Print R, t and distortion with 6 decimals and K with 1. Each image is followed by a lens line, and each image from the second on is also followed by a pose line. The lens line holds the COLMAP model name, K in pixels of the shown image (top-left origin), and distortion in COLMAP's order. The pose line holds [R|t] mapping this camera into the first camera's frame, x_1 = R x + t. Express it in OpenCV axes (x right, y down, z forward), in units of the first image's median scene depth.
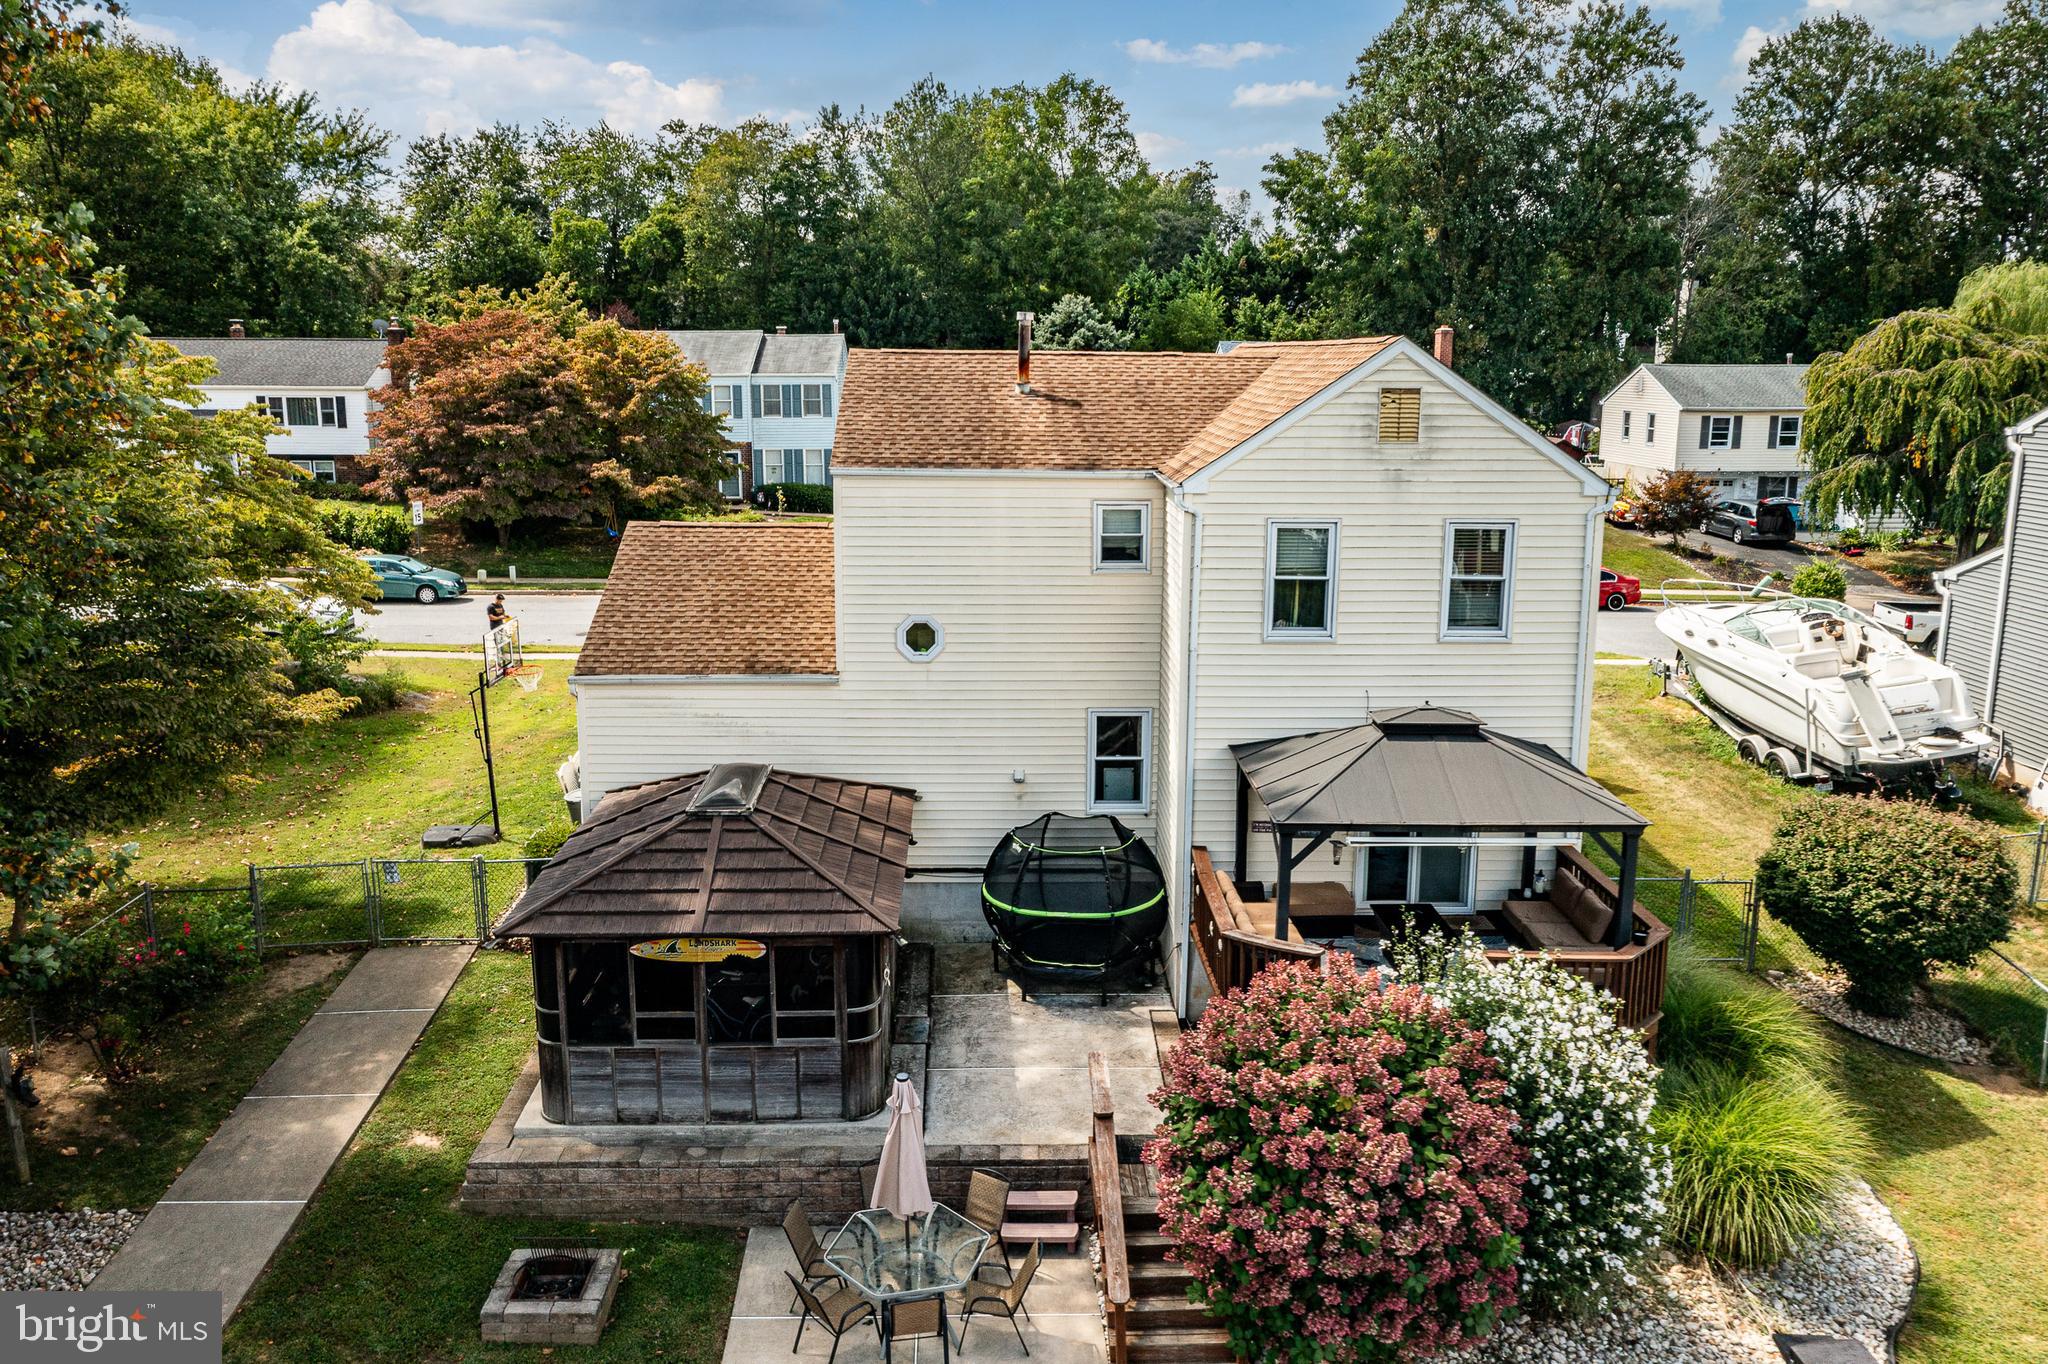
lens RADIAL K [[1603.5, 0, 1024.0], [0, 1603.5, 682.0], [0, 0, 1]] dist [-0.000188, 0.065478]
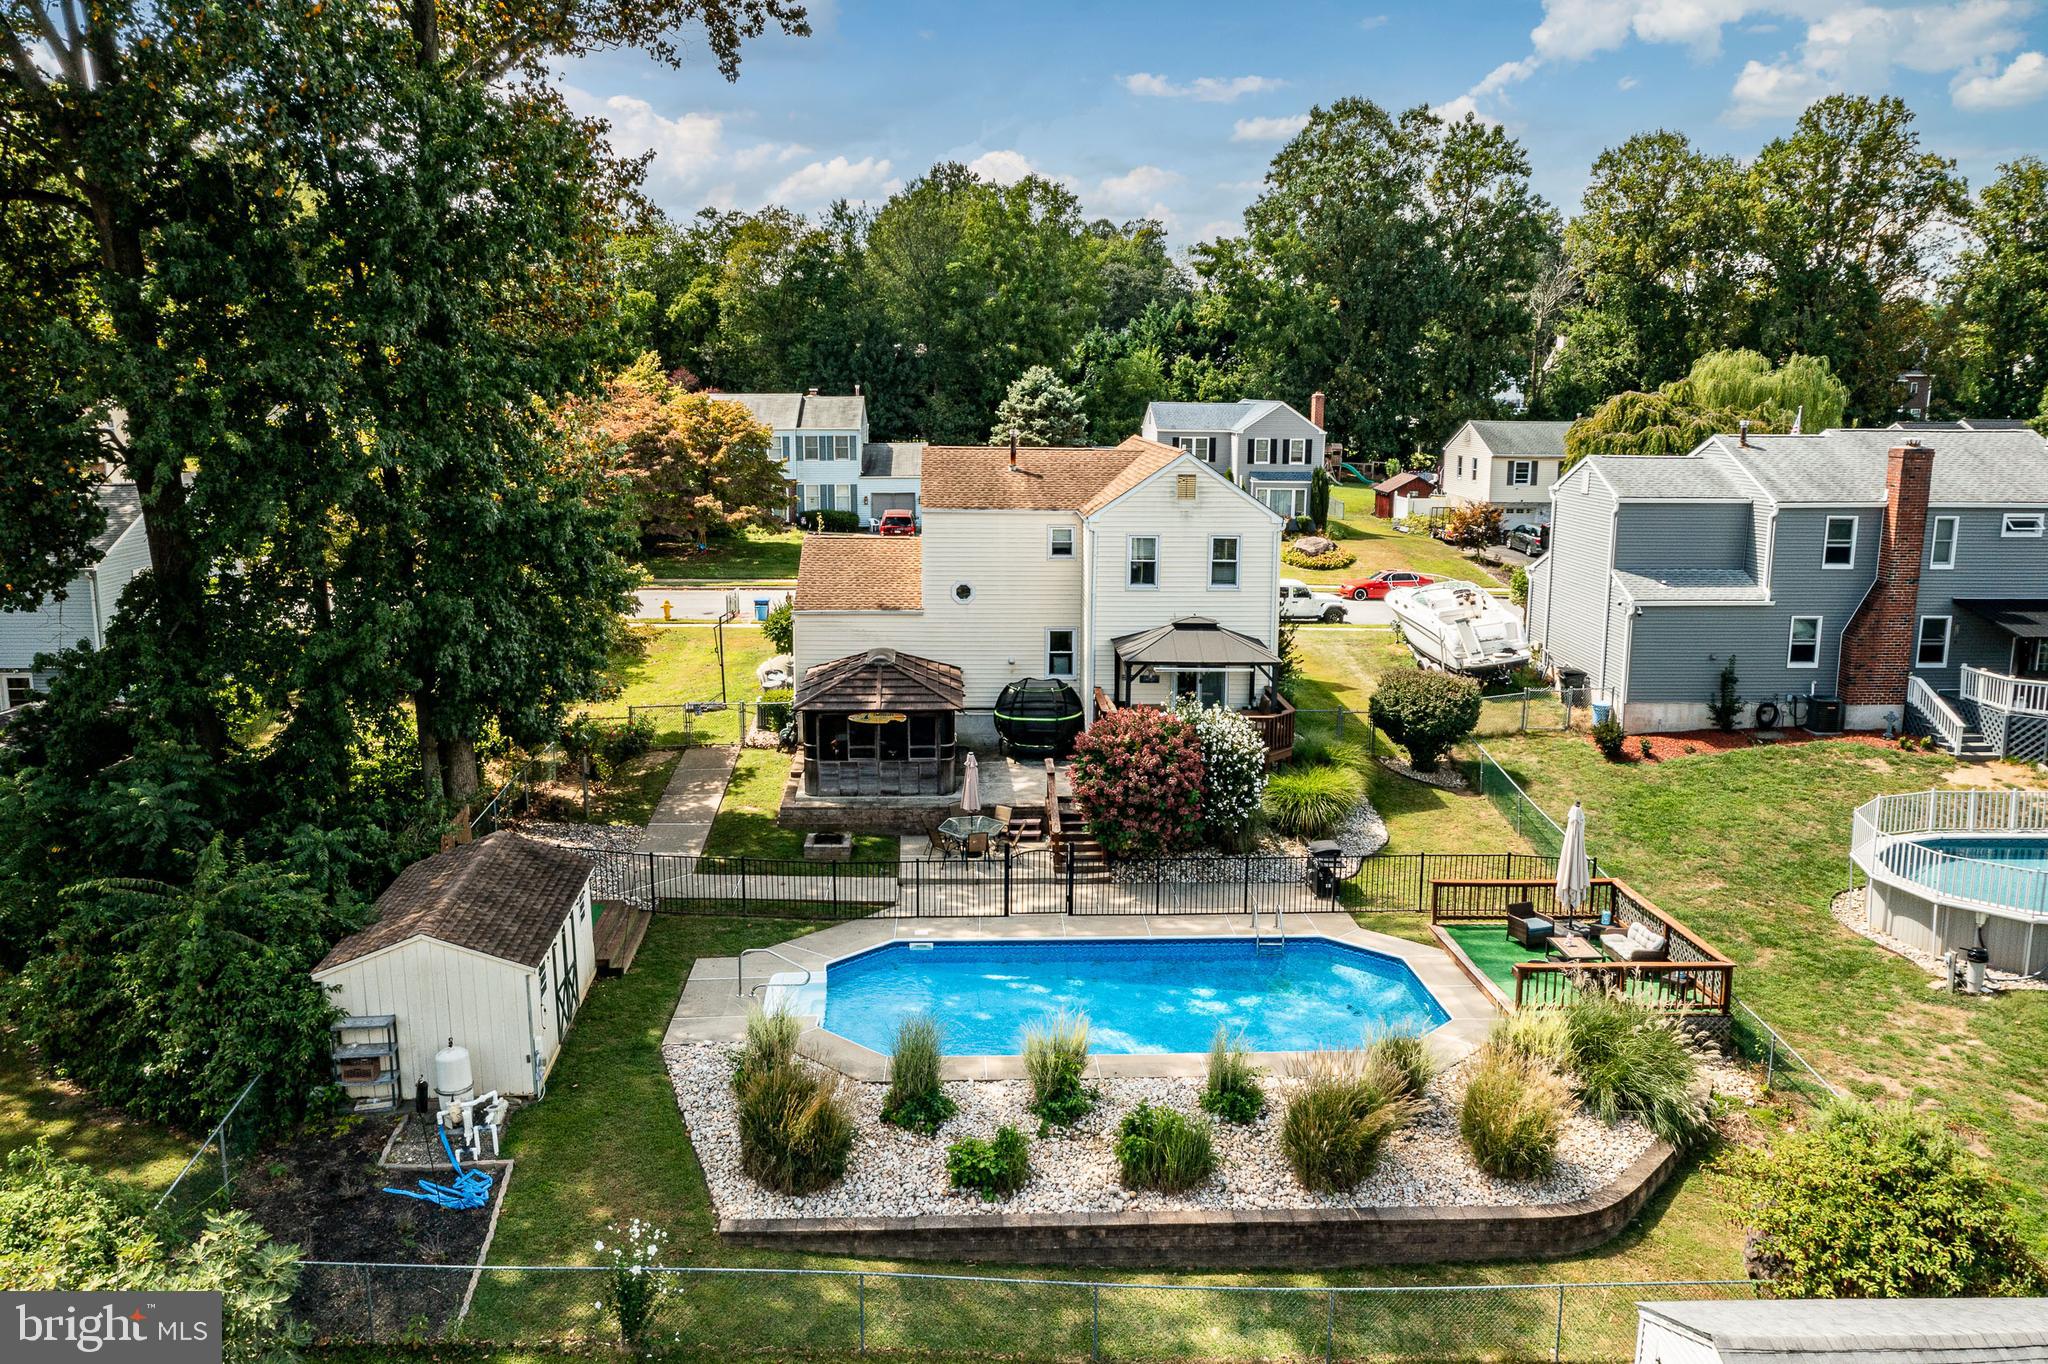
lens RADIAL K [[1603.5, 0, 1024.0], [0, 1603.5, 682.0], [0, 0, 1]] dist [-0.000188, 0.065478]
pose [[0.999776, -0.001025, 0.021143, -0.022479], [0.001303, 0.999913, -0.013133, 0.082140], [-0.021128, 0.013157, 0.999690, -0.750311]]
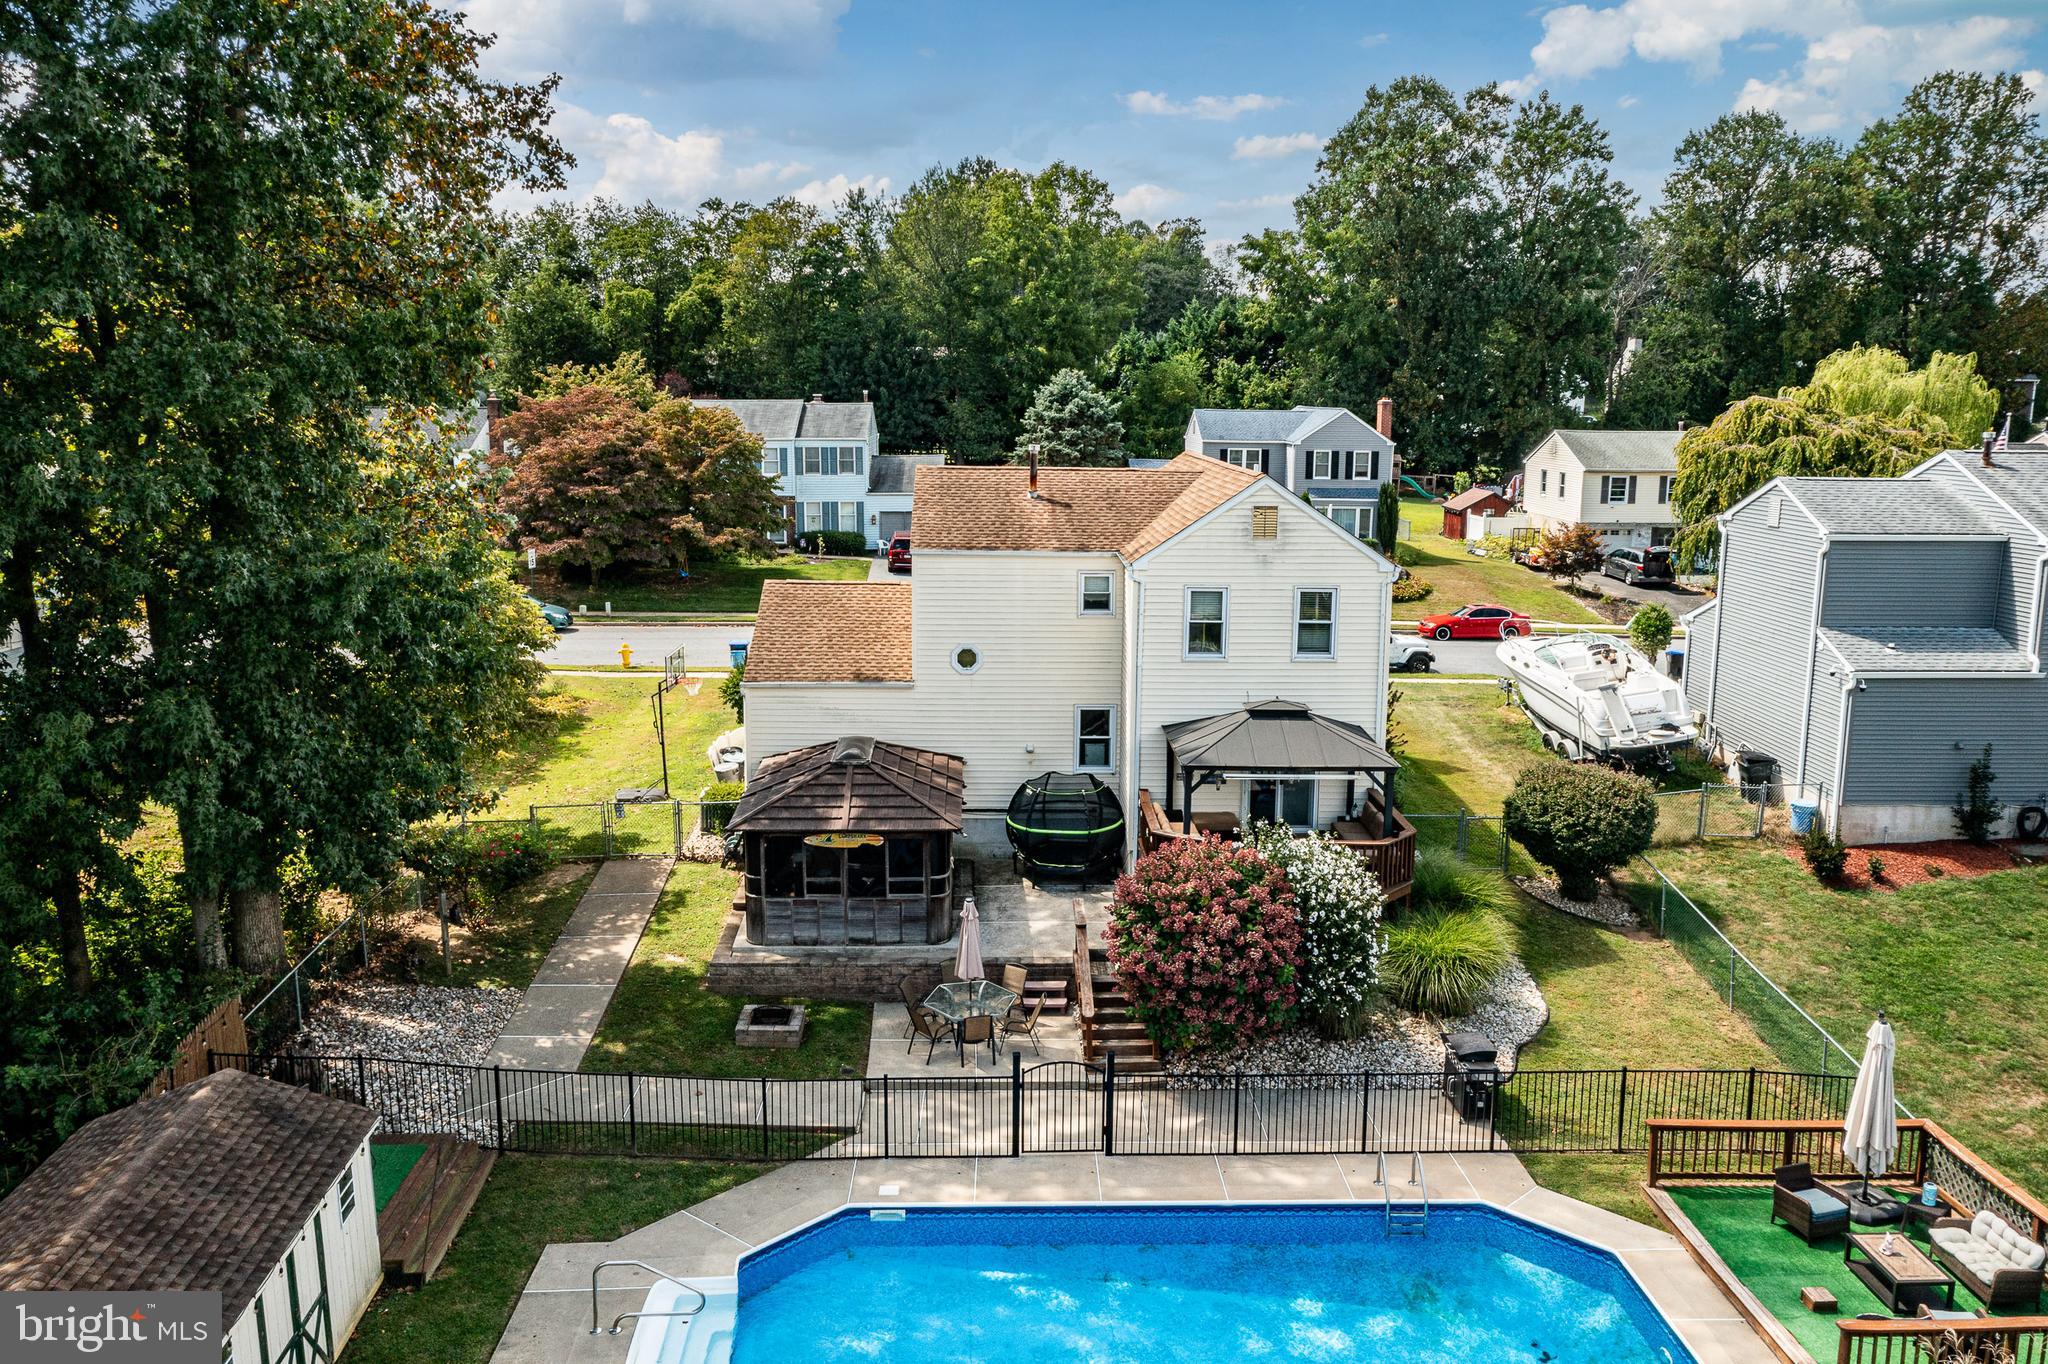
lens RADIAL K [[1601.3, 0, 1024.0], [0, 1601.3, 682.0], [0, 0, 1]] dist [0.007234, 0.046756]
pose [[0.999995, 0.002658, 0.001959, -0.008963], [-0.002624, 0.999847, -0.017275, 0.015722], [-0.002004, 0.017270, 0.999849, -0.395871]]
